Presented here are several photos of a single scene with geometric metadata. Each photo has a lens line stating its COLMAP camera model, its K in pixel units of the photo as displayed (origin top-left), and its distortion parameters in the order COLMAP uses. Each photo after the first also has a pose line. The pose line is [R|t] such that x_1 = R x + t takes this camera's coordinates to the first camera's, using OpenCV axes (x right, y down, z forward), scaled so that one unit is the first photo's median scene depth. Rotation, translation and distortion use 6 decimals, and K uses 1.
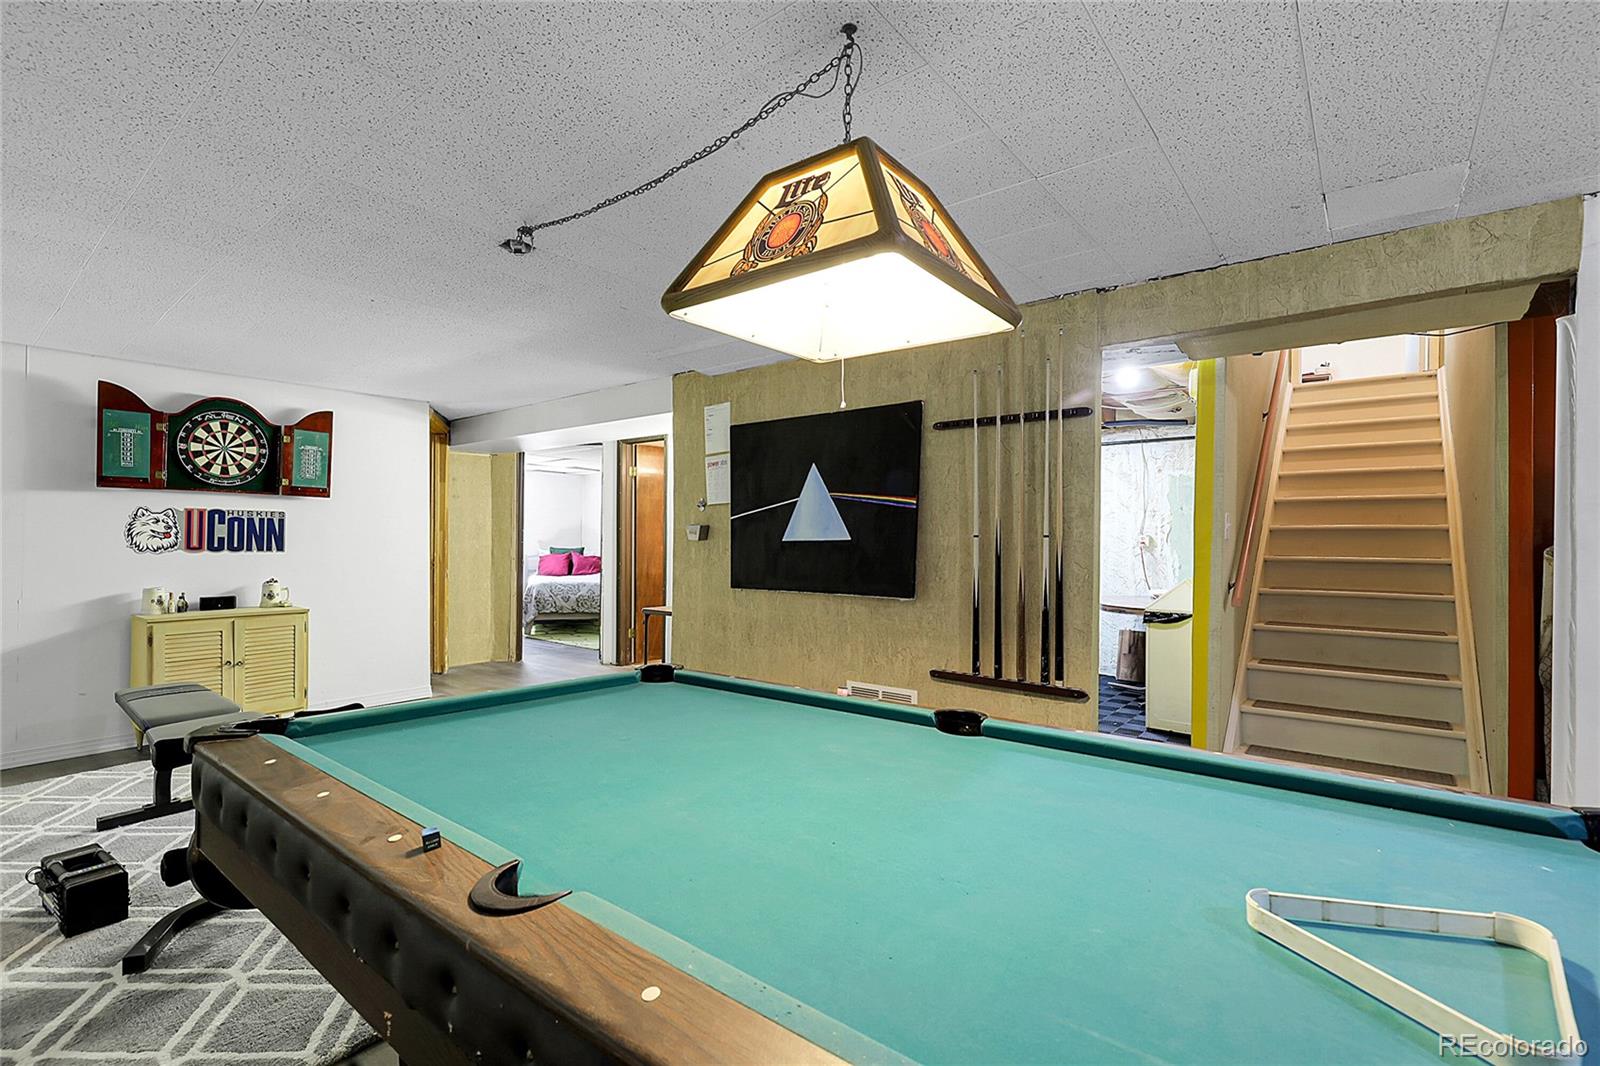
lens RADIAL K [[730.7, 0, 801.8], [0, 730.7, 536.8], [0, 0, 1]] dist [-0.000160, -0.000016]
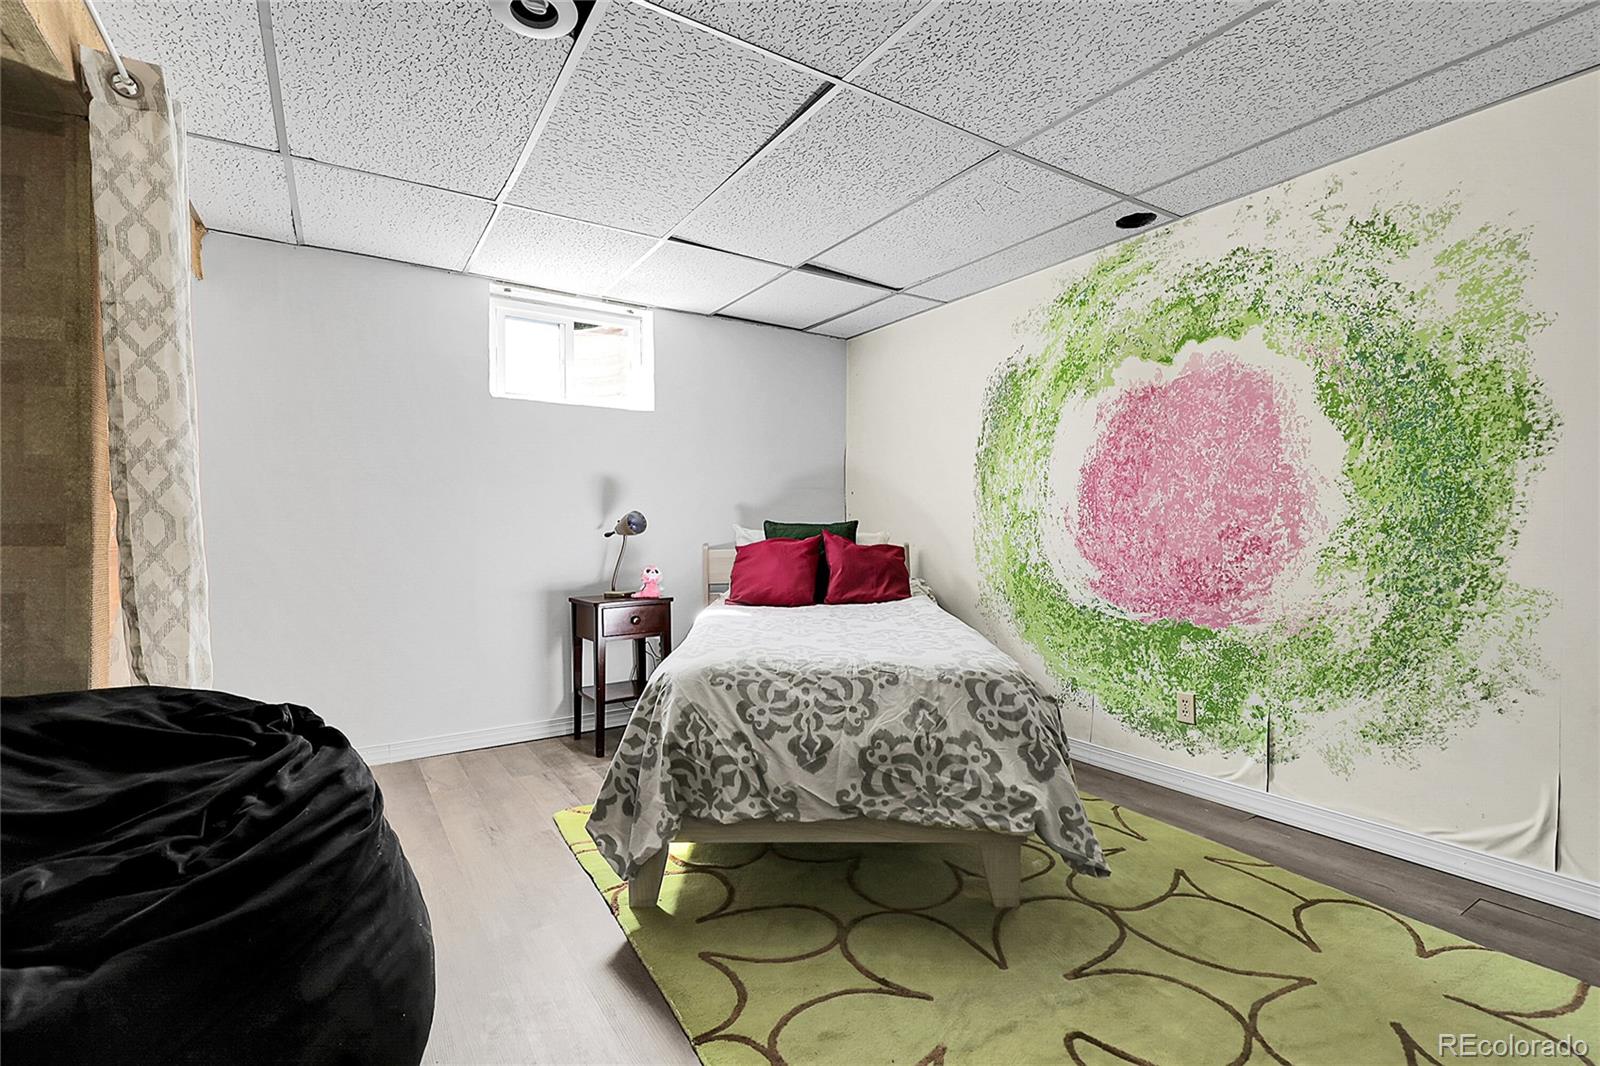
lens RADIAL K [[730.7, 0, 798.6], [0, 730.7, 535.9], [0, 0, 1]] dist [-0.000160, -0.000016]
pose [[0.947728, -0.003593, -0.319060, -0.223678], [0.006206, 0.999955, 0.007174, 0.019568], [0.319020, -0.008779, 0.947707, 0.691202]]
